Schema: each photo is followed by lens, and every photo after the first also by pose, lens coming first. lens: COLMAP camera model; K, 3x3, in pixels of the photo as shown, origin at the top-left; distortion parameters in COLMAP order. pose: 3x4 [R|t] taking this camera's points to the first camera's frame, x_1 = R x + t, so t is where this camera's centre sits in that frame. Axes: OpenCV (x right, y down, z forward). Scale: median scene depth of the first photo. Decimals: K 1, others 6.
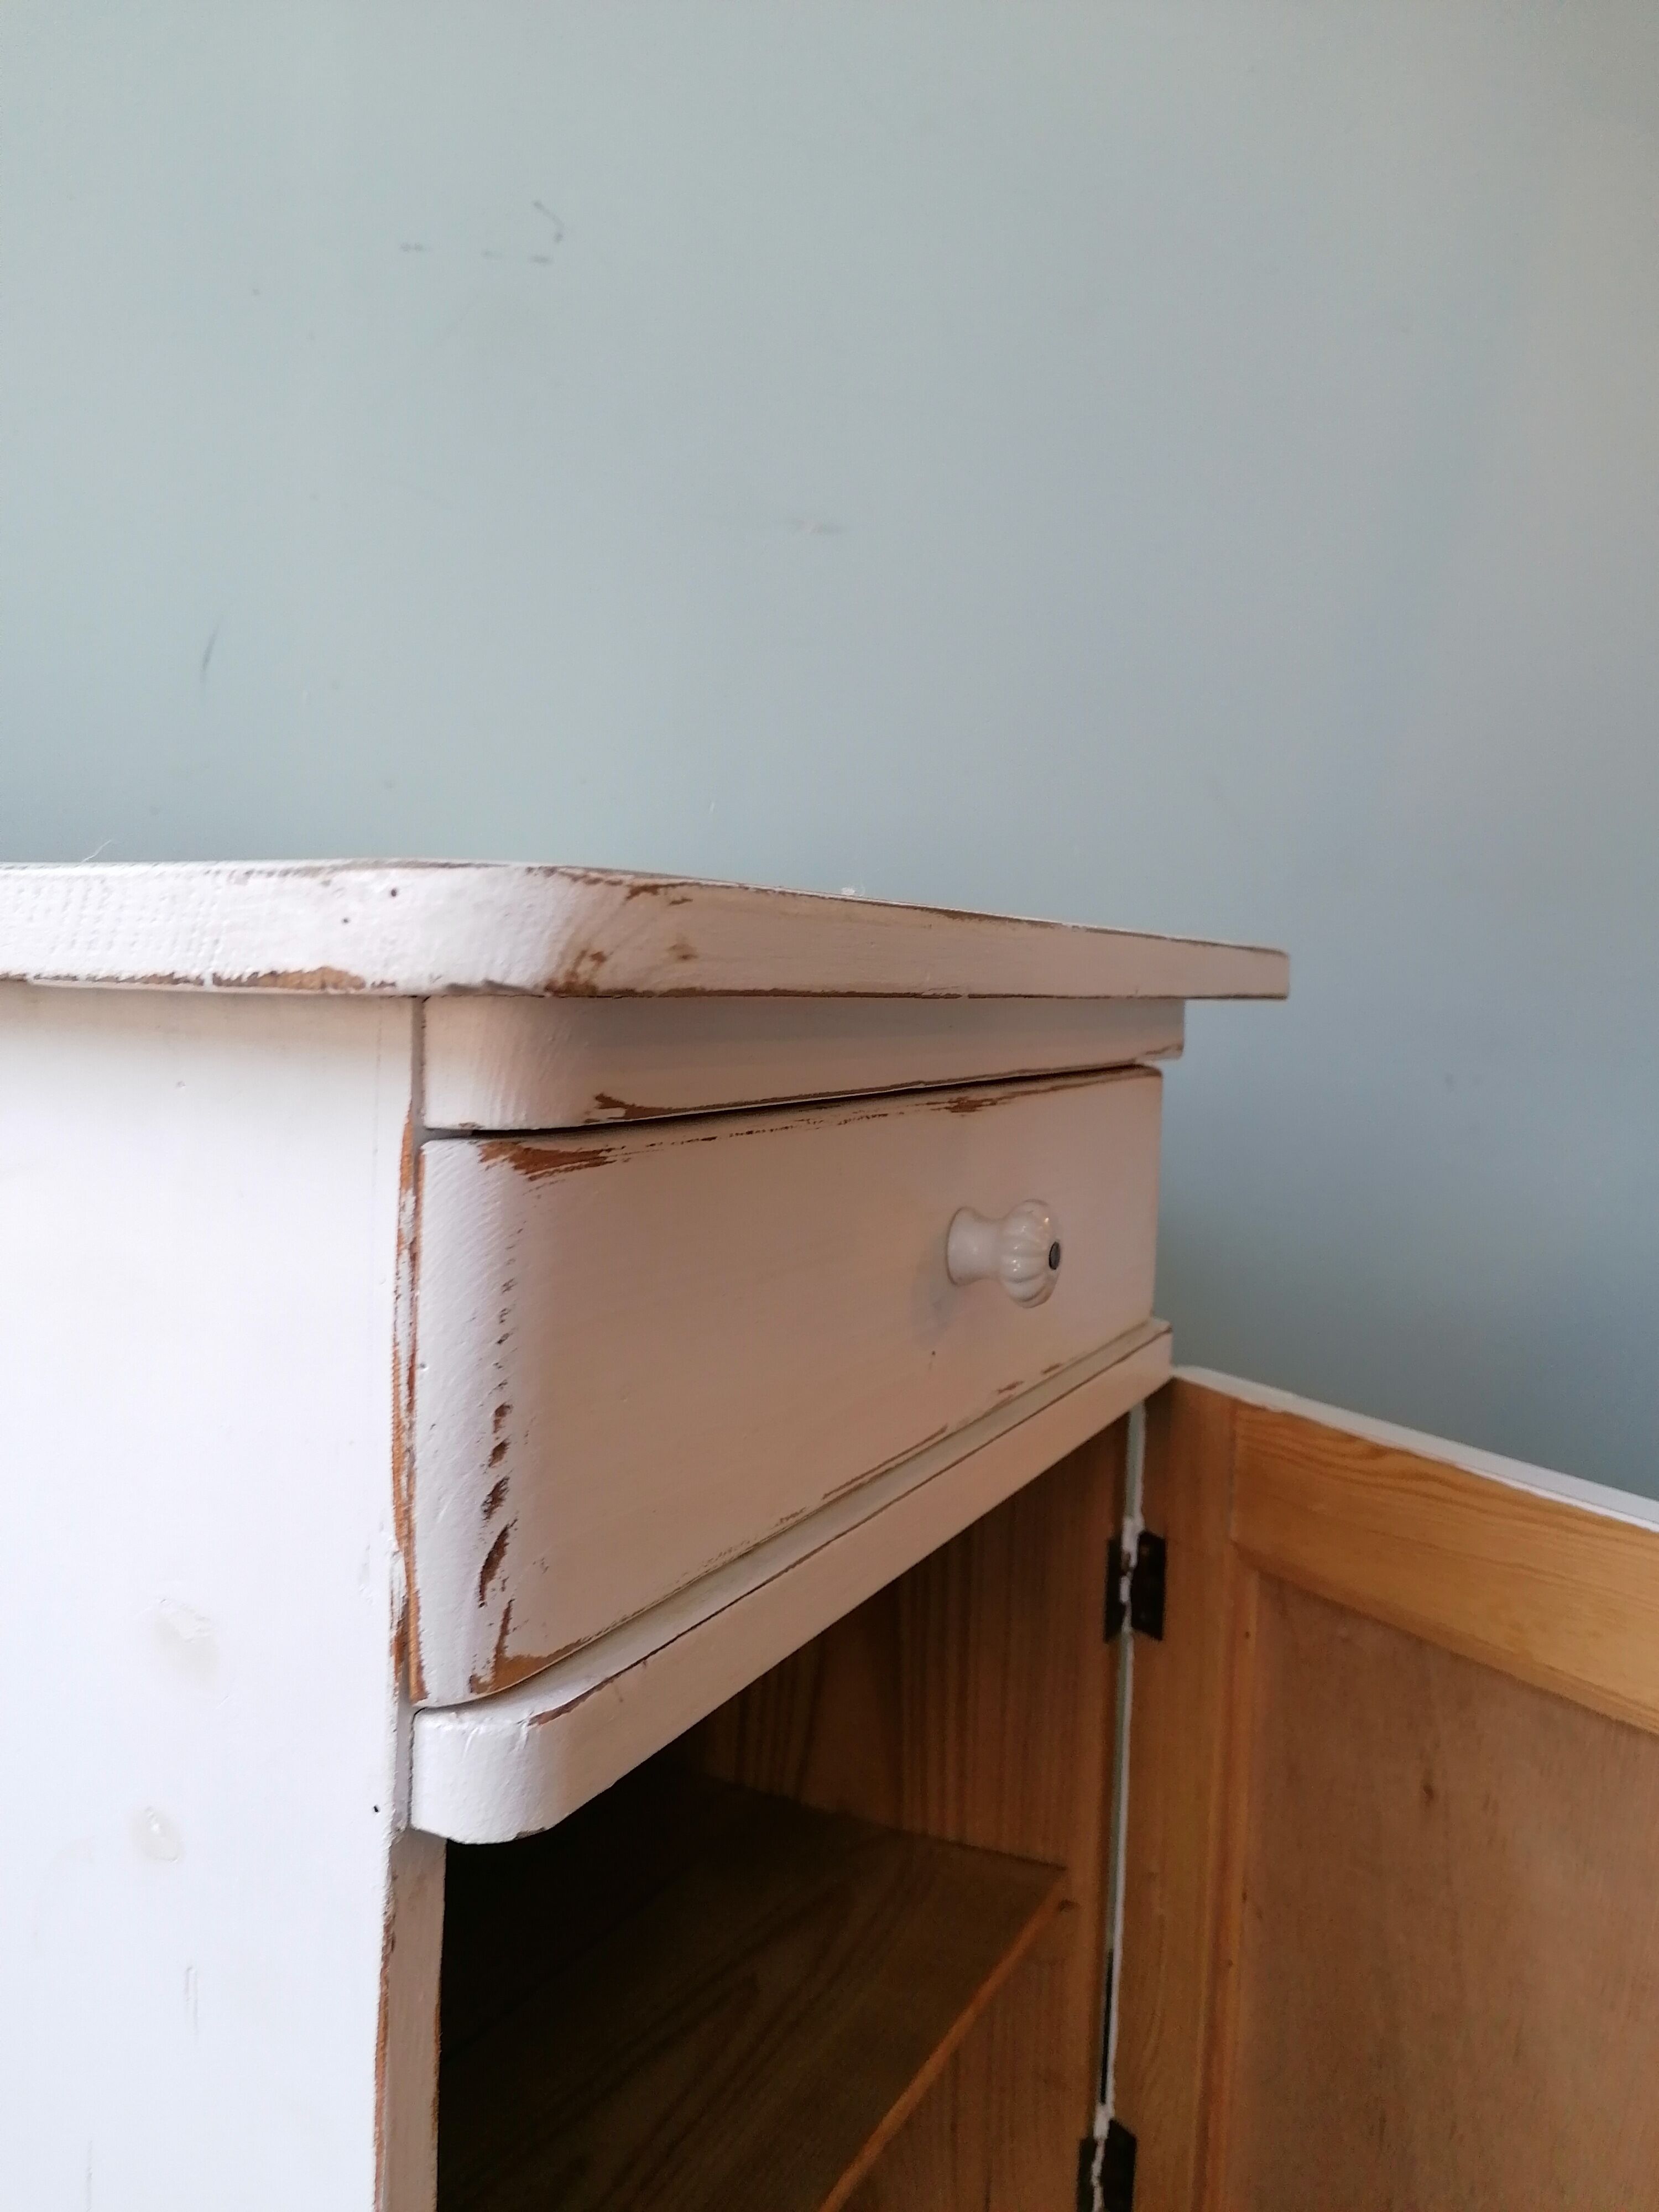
lens RADIAL K [[1704.1, 0, 848.6], [0, 1704.1, 1106.2], [0, 0, 1]] dist [0.086902, -0.113540]
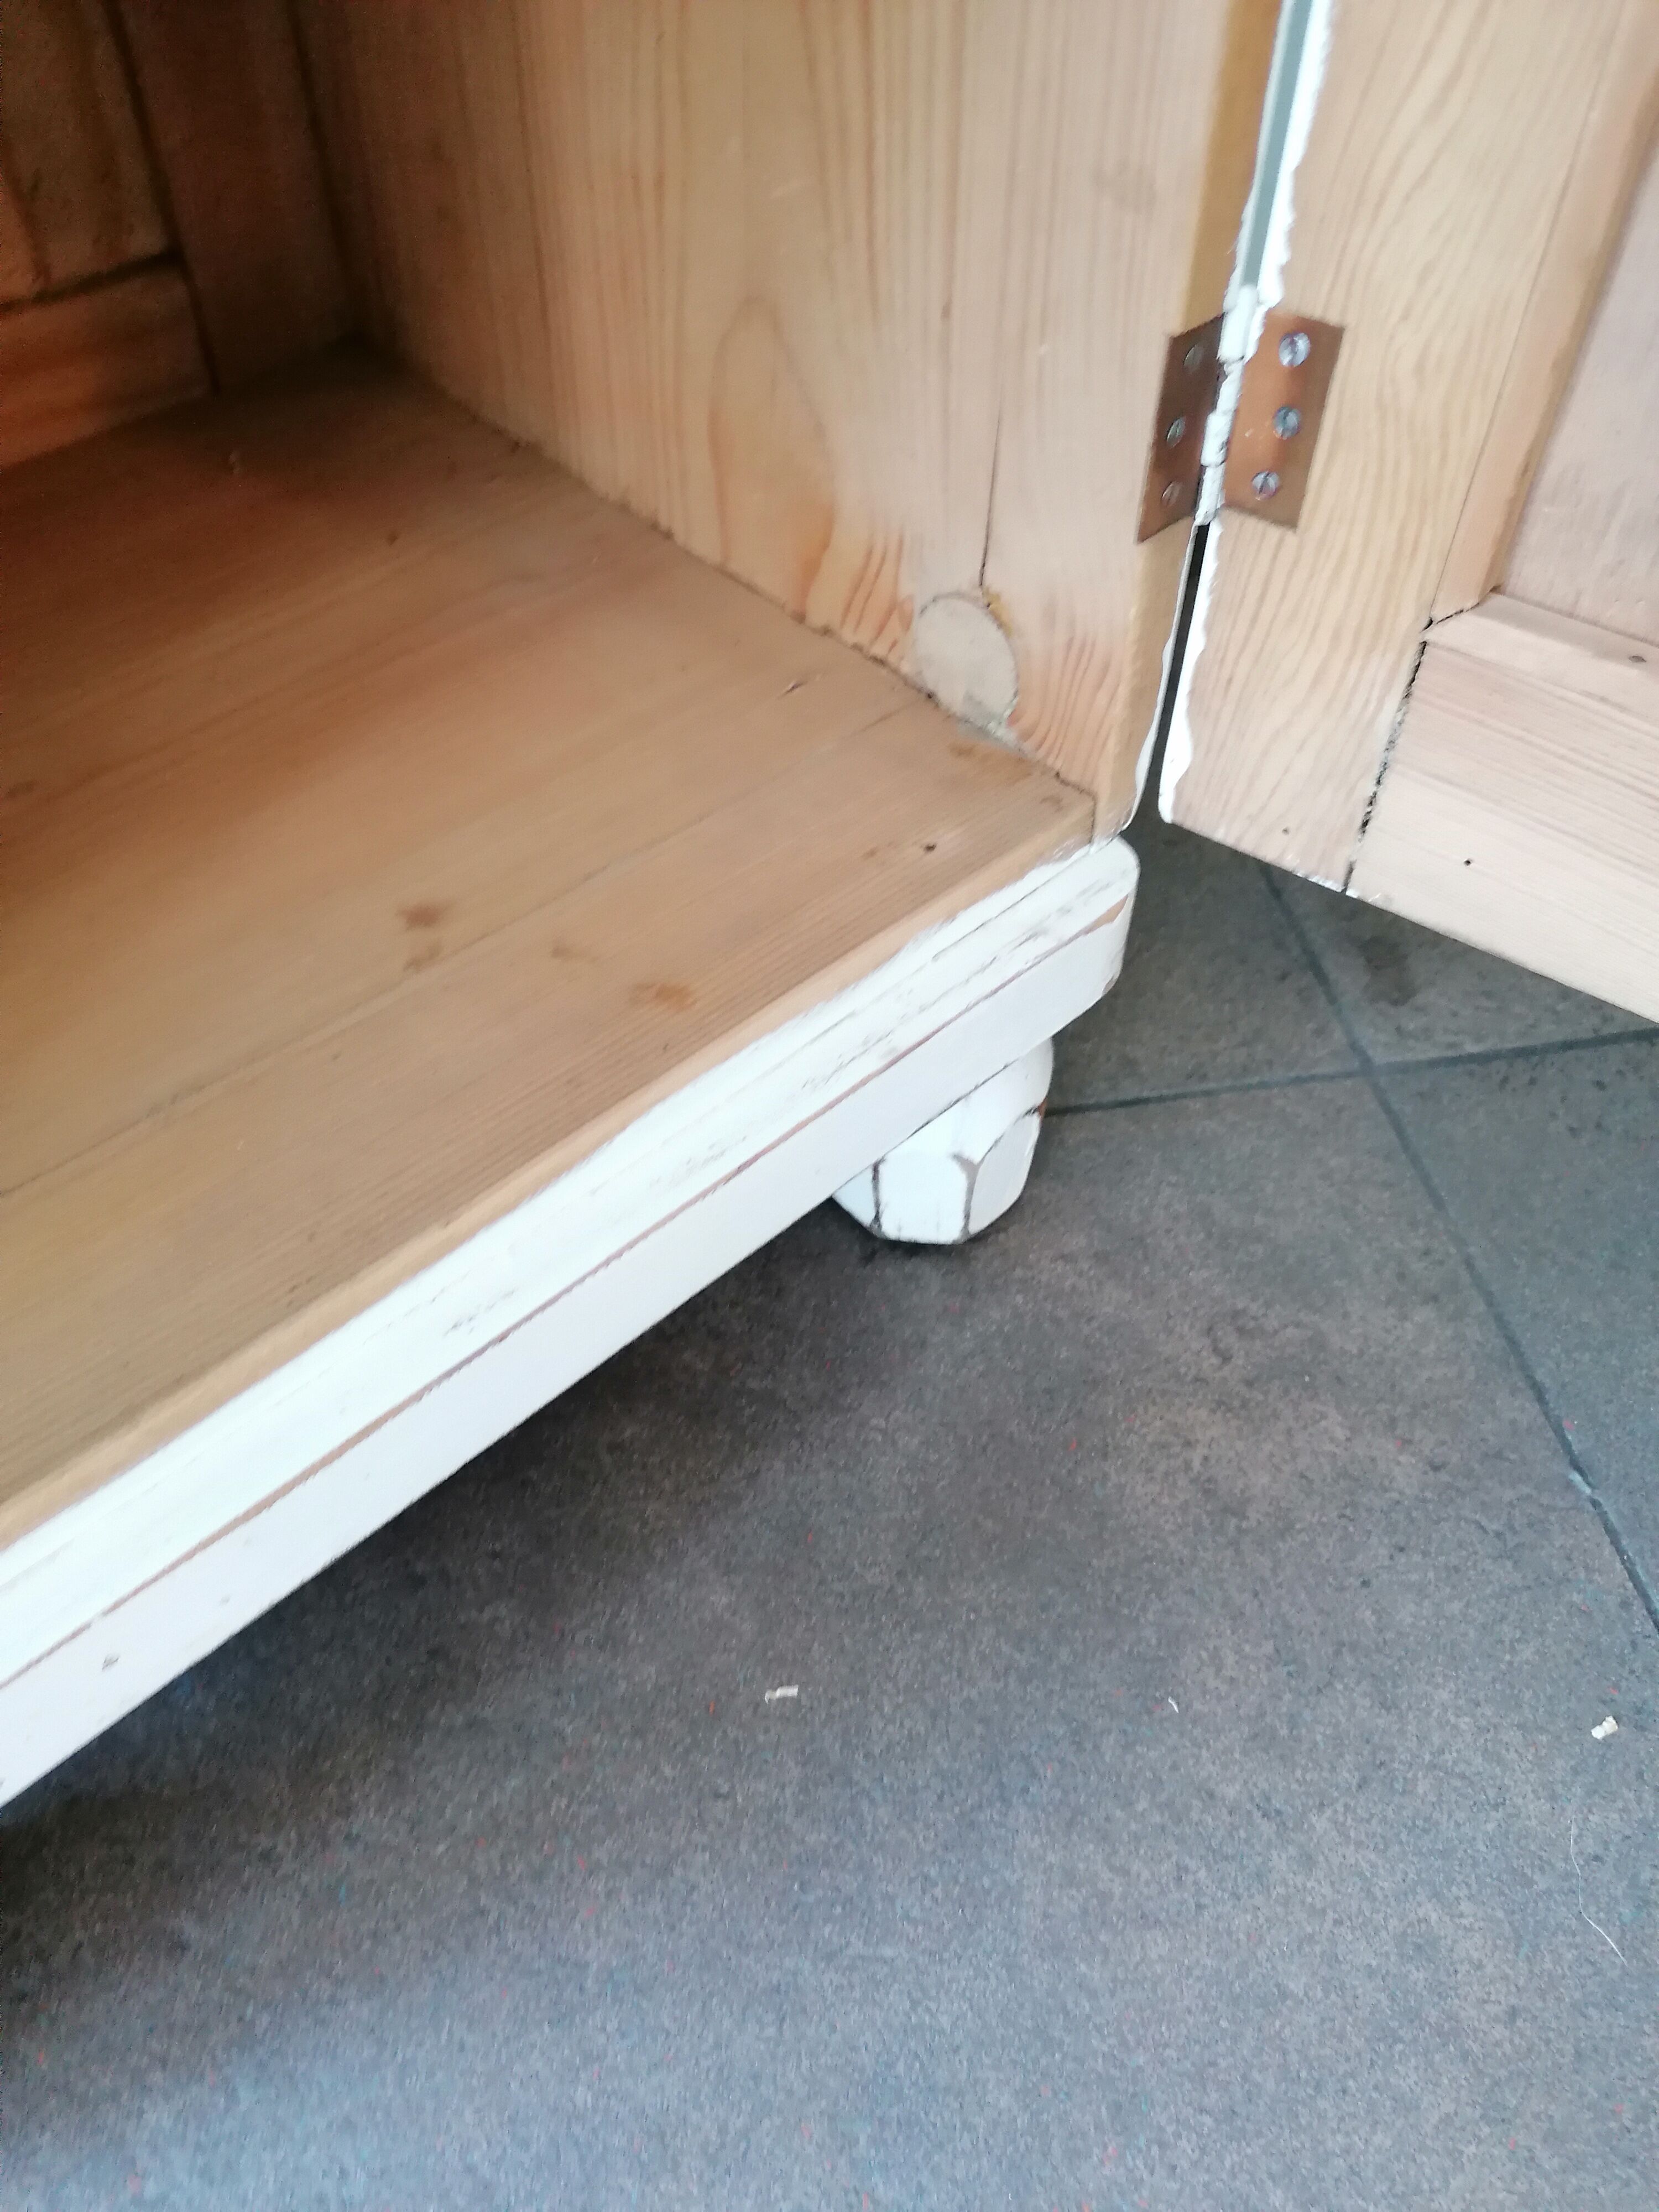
lens RADIAL K [[1704.1, 0, 852.6], [0, 1704.1, 1065.8], [0, 0, 1]] dist [0.086902, -0.113540]
pose [[0.945980, 0.216297, -0.241533, 0.312797], [0.002171, 0.740710, 0.671821, 0.663736], [0.324218, -0.636053, 0.700227, 0.818750]]
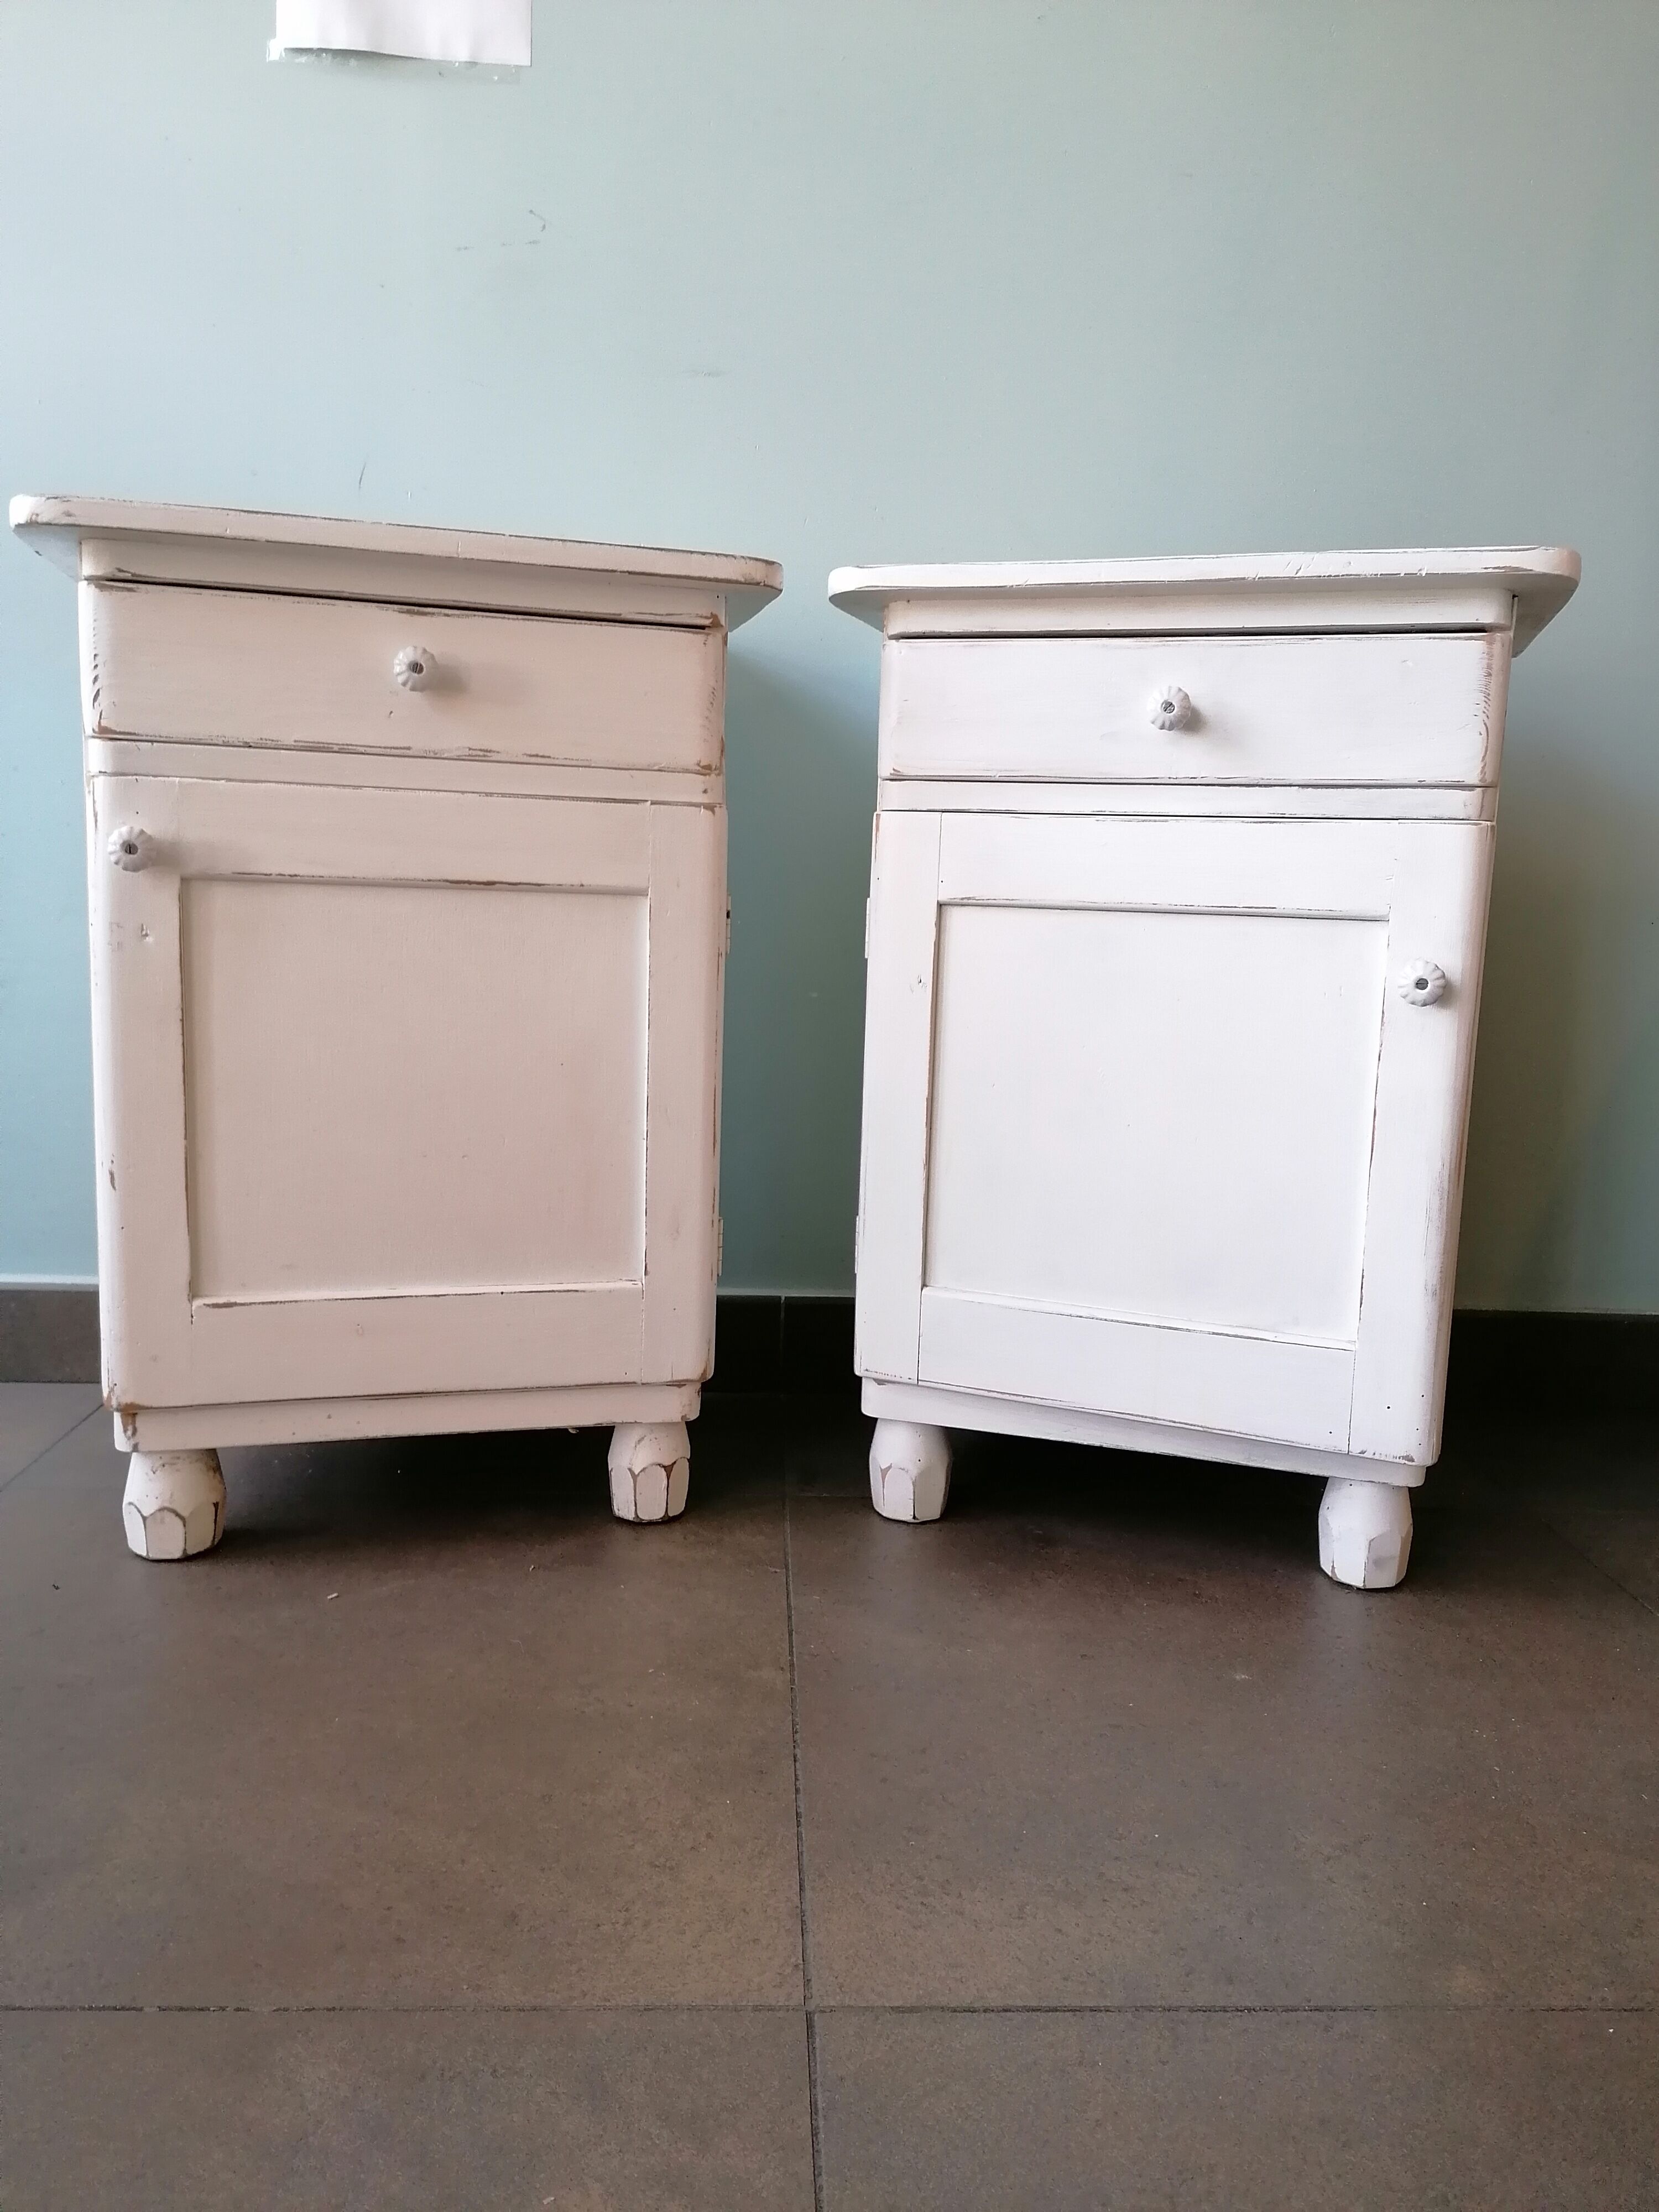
lens RADIAL K [[1704.1, 0, 833.4], [0, 1704.1, 1121.2], [0, 0, 1]] dist [0.086902, -0.113540]
pose [[0.664628, 0.096527, -0.740913, 2.453135], [-0.070188, 0.995301, 0.066707, 0.538209], [0.743871, 0.007668, 0.668280, -0.205061]]
